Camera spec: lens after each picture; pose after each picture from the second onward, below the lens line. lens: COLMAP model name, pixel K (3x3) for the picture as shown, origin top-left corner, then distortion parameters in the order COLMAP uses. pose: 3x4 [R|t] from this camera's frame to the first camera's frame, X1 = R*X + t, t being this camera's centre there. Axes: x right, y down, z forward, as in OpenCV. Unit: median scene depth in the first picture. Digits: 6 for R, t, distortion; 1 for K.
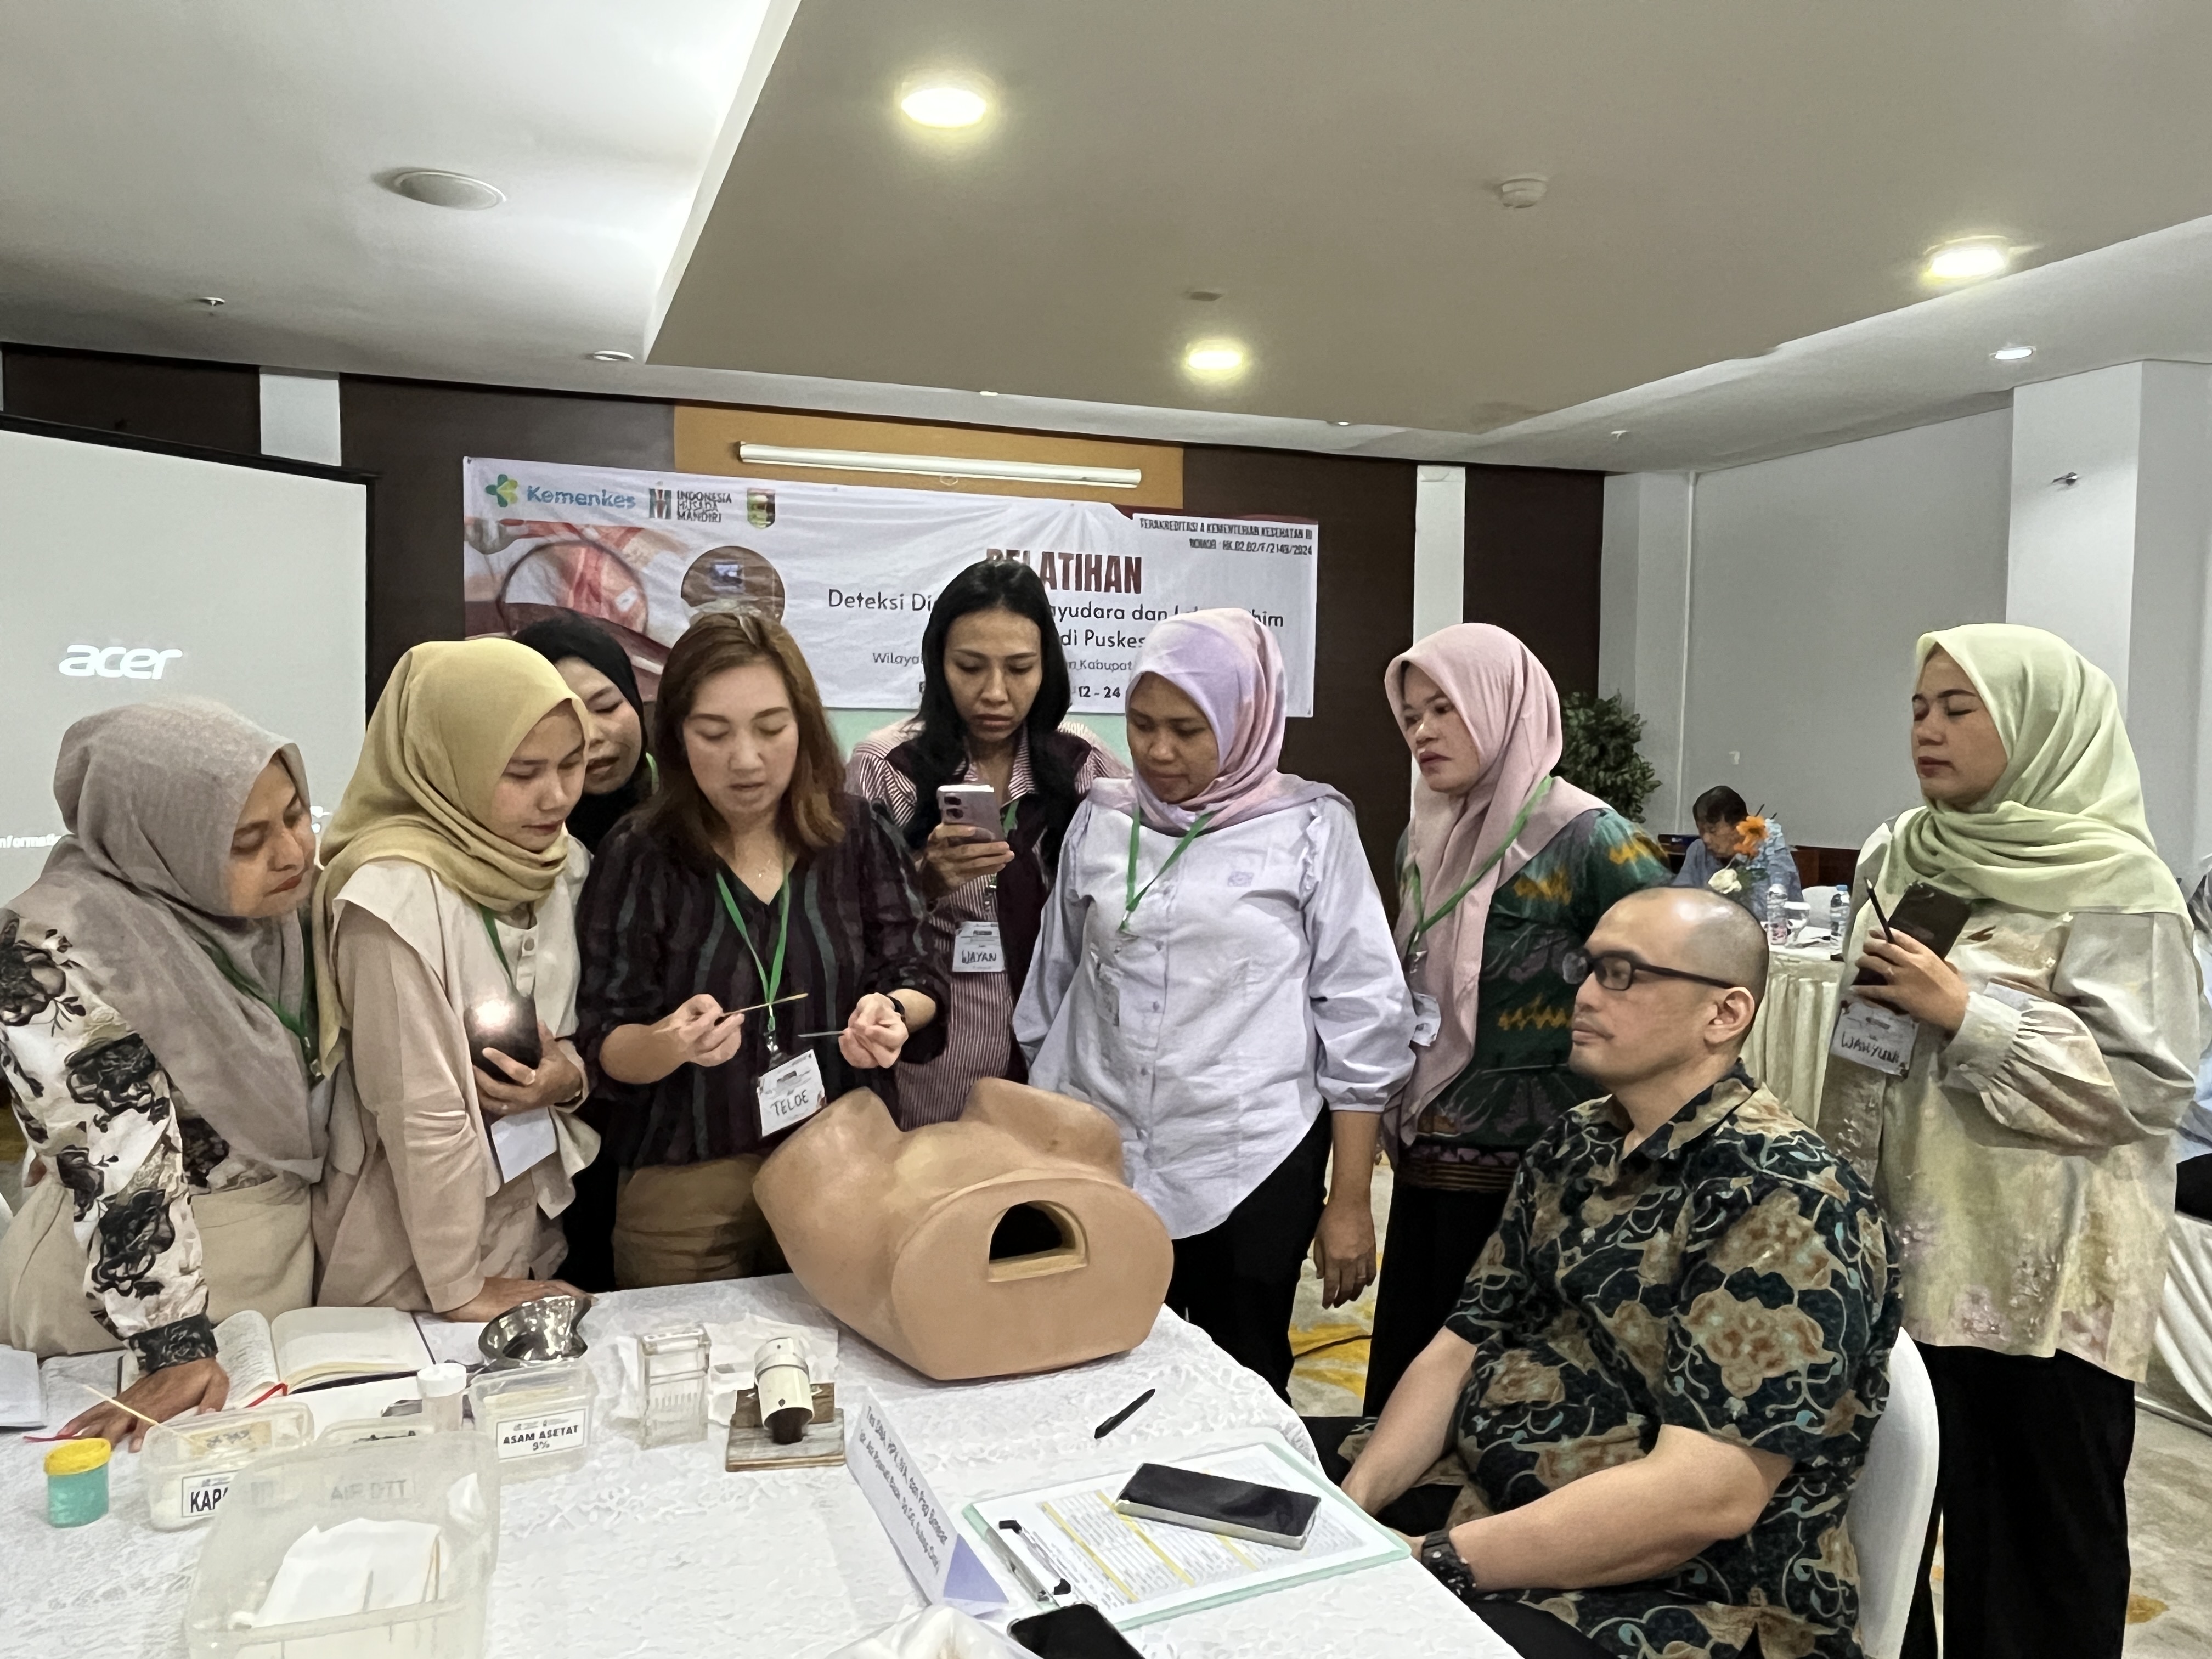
lens RADIAL K [[1570.7, 0, 1099.5], [0, 1570.7, 838.0], [0, 0, 1]] dist [-0.026268, 0.004871]
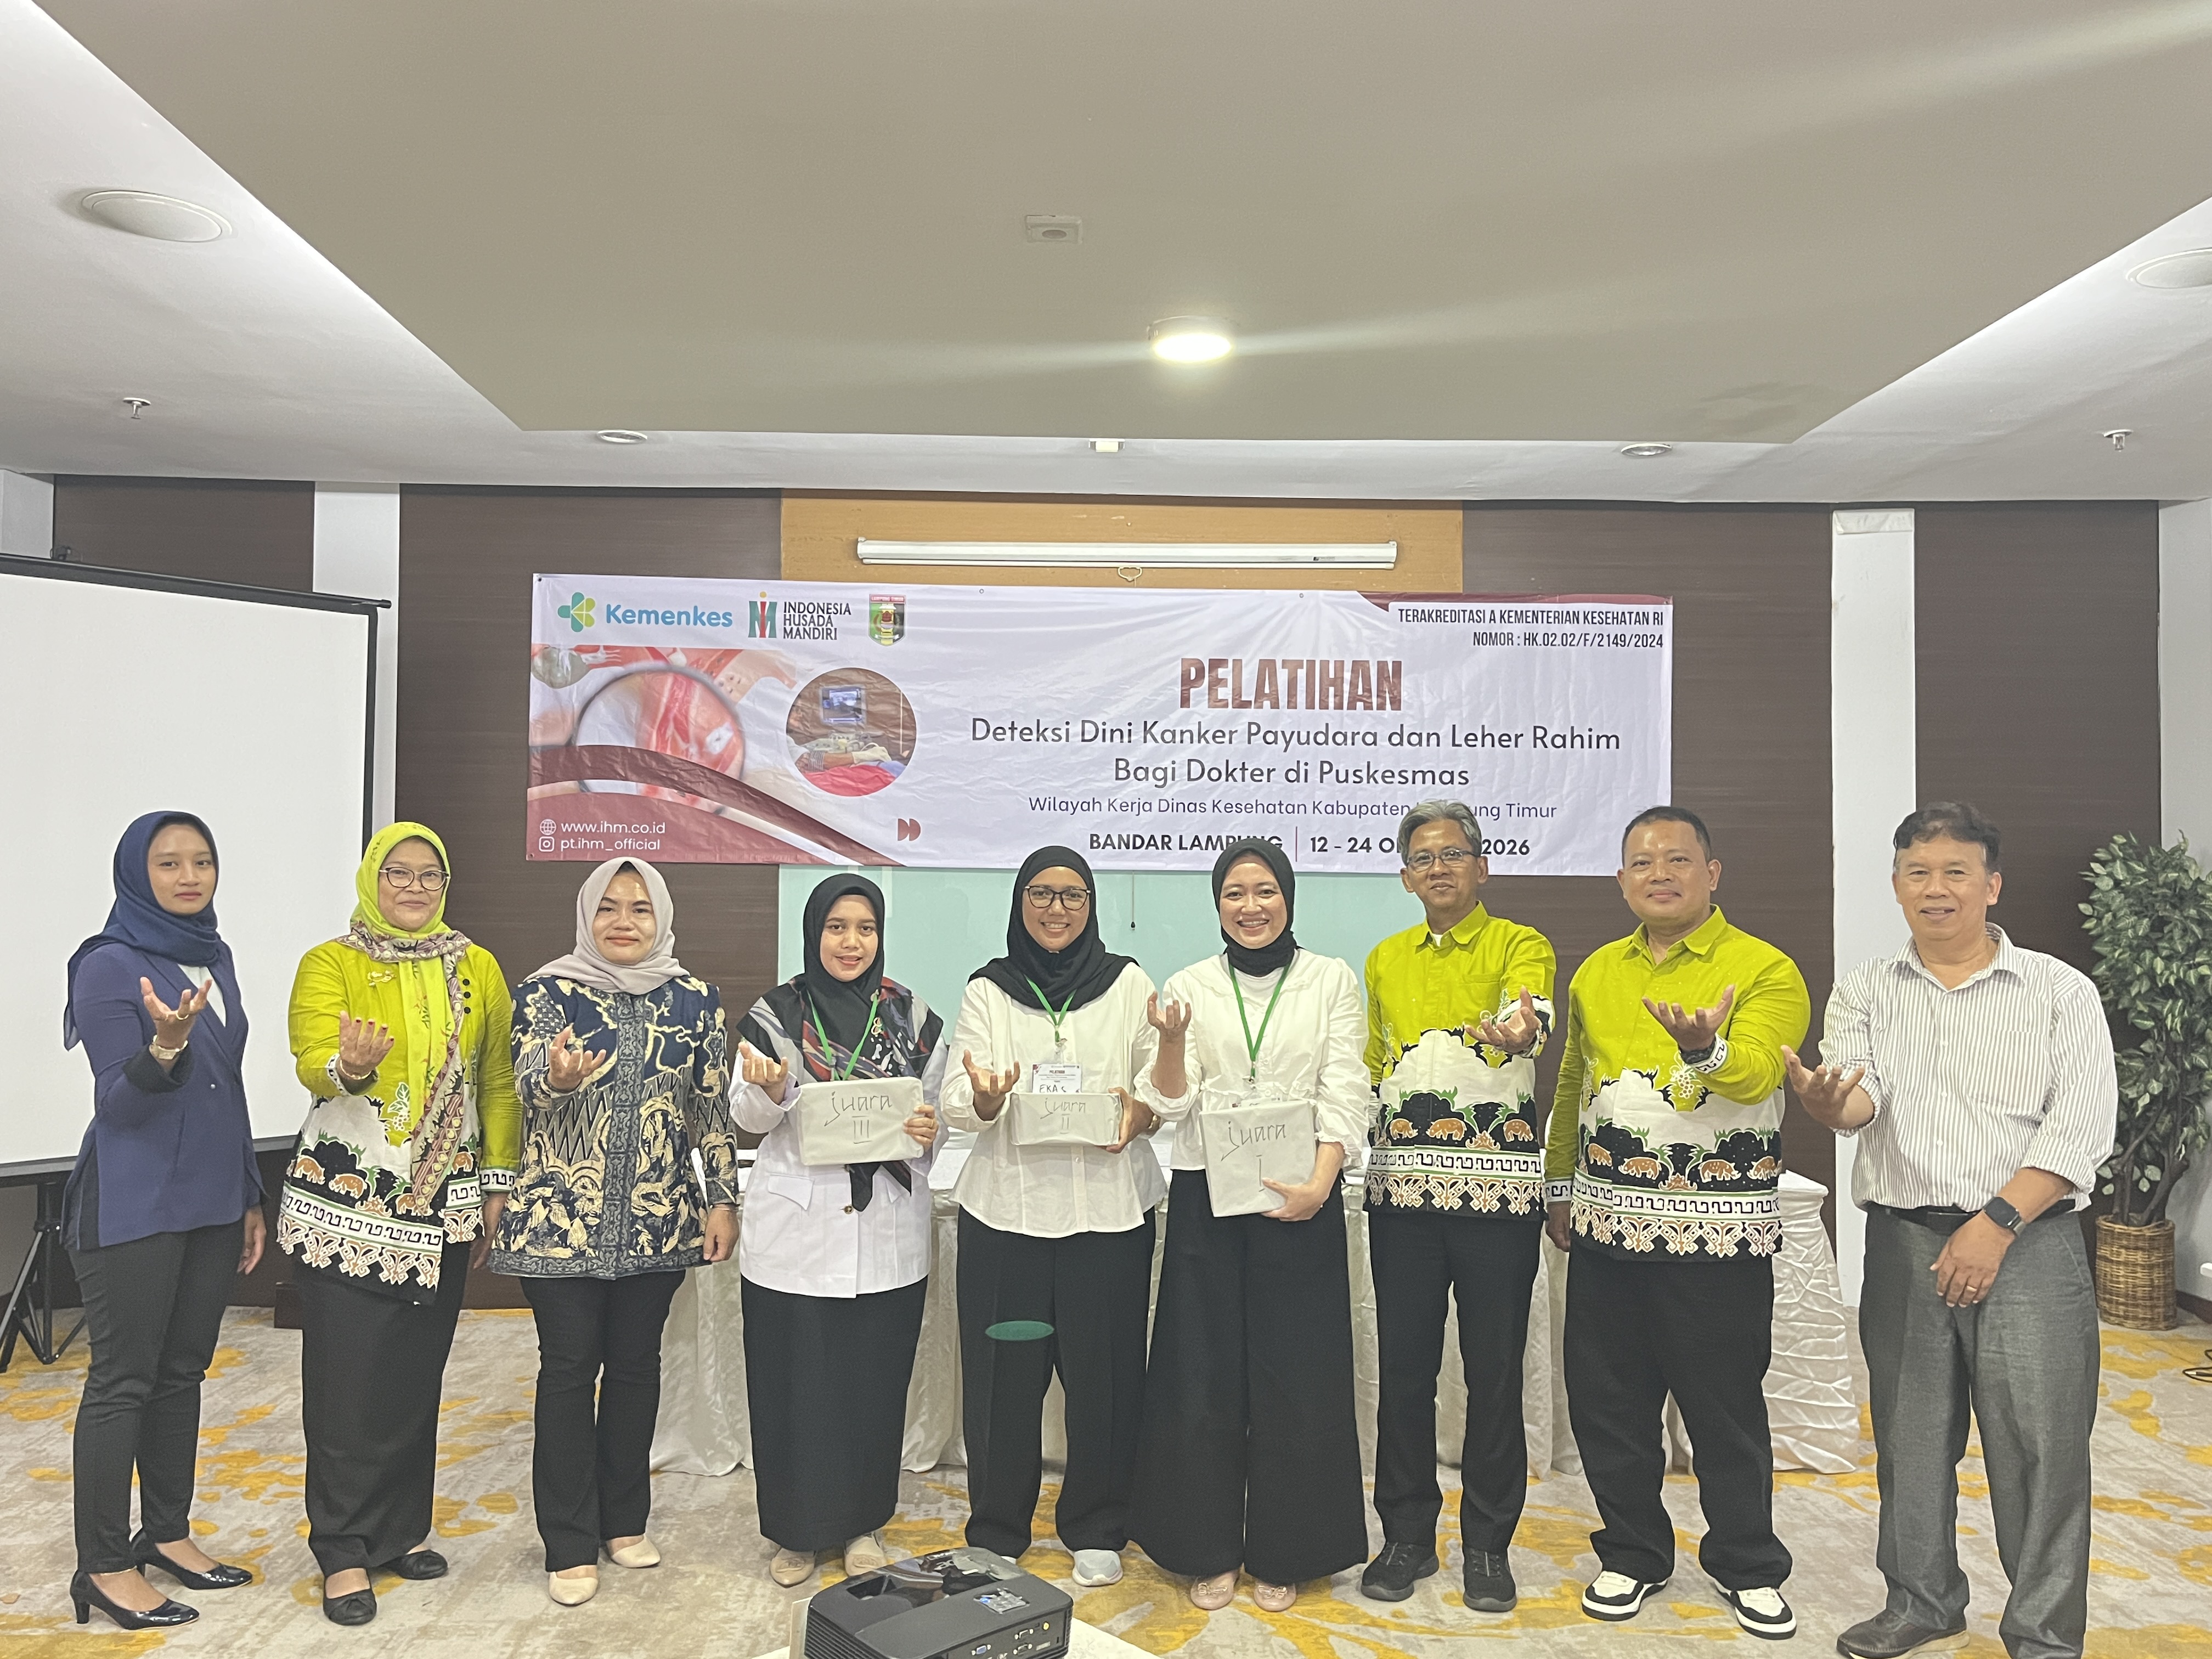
lens RADIAL K [[1720.9, 0, 1102.9], [0, 1720.9, 850.0], [0, 0, 1]] dist [0.028898, -0.028173]
pose [[0.944156, -0.006399, -0.329435, 0.175521], [-0.019521, 0.996969, -0.075314, -0.030231], [0.328919, 0.077539, 0.941170, 0.223549]]
